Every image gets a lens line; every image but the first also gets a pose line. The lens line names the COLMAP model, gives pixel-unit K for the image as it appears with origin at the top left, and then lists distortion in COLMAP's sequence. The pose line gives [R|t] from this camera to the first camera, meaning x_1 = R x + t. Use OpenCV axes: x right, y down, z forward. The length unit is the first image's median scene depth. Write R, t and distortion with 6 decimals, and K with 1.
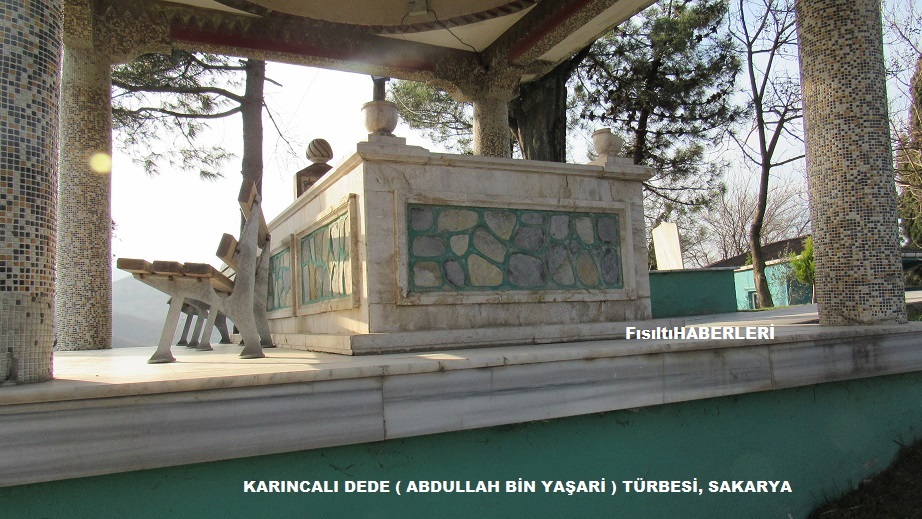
lens RADIAL K [[665.7, 0, 464.2], [0, 665.7, 257.4], [0, 0, 1]] dist [-0.024368, 0.008771]
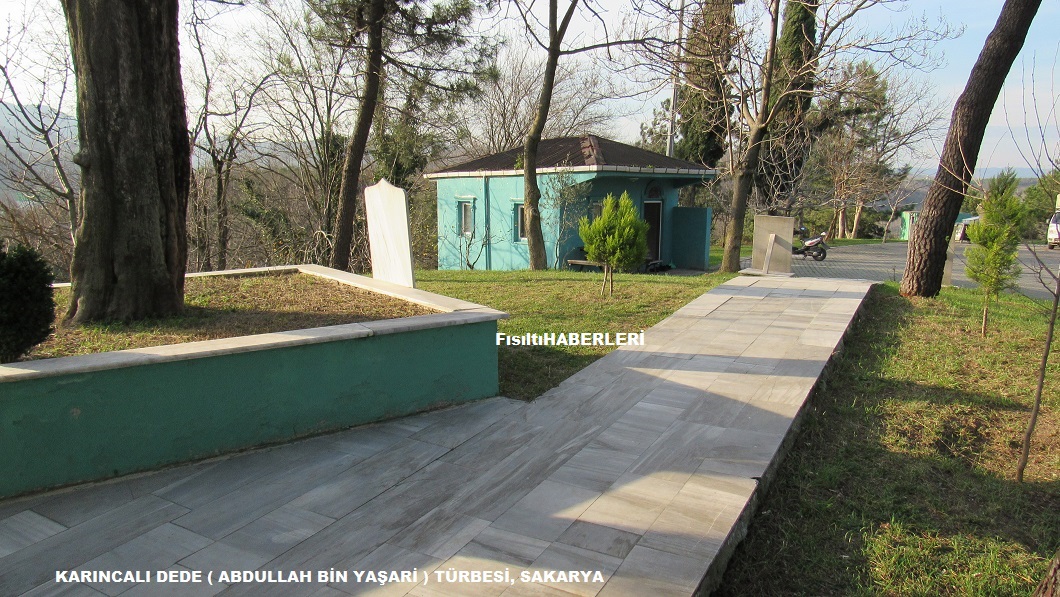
lens RADIAL K [[765.3, 0, 533.7], [0, 765.3, 296.1], [0, 0, 1]] dist [-0.024368, 0.008771]
pose [[0.906507, -0.011451, 0.422036, 0.079136], [-0.092848, 0.969752, 0.225744, -0.059737], [-0.411855, -0.243824, 0.878024, 0.203681]]
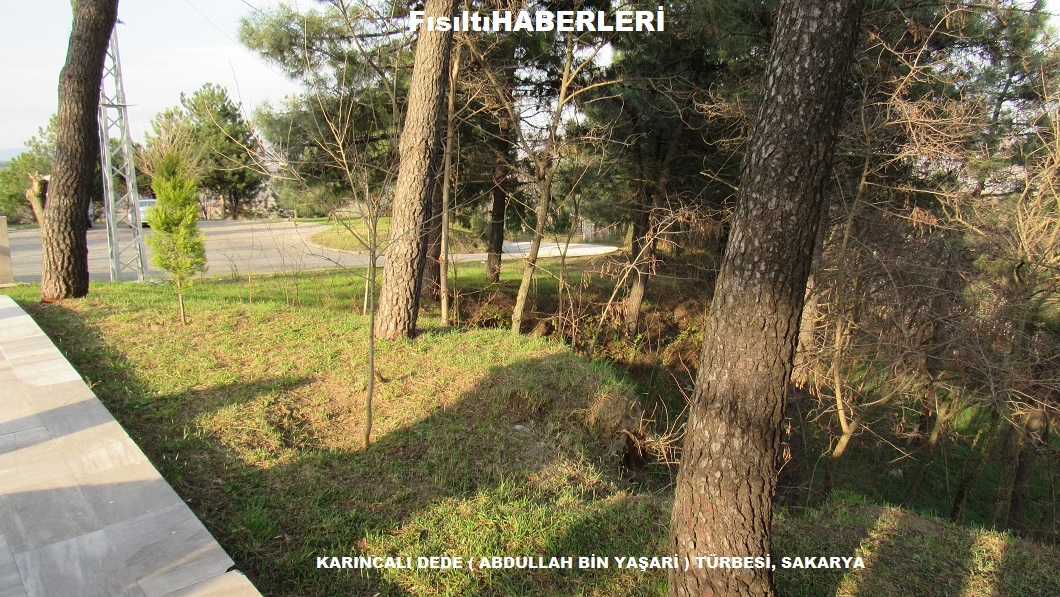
lens RADIAL K [[765.3, 0, 533.7], [0, 765.3, 296.1], [0, 0, 1]] dist [-0.024368, 0.008771]
pose [[-0.066667, -0.136923, 0.988336, 0.073088], [-0.077213, 0.988277, 0.131706, -0.049925], [-0.994783, -0.067531, -0.076458, 0.301359]]
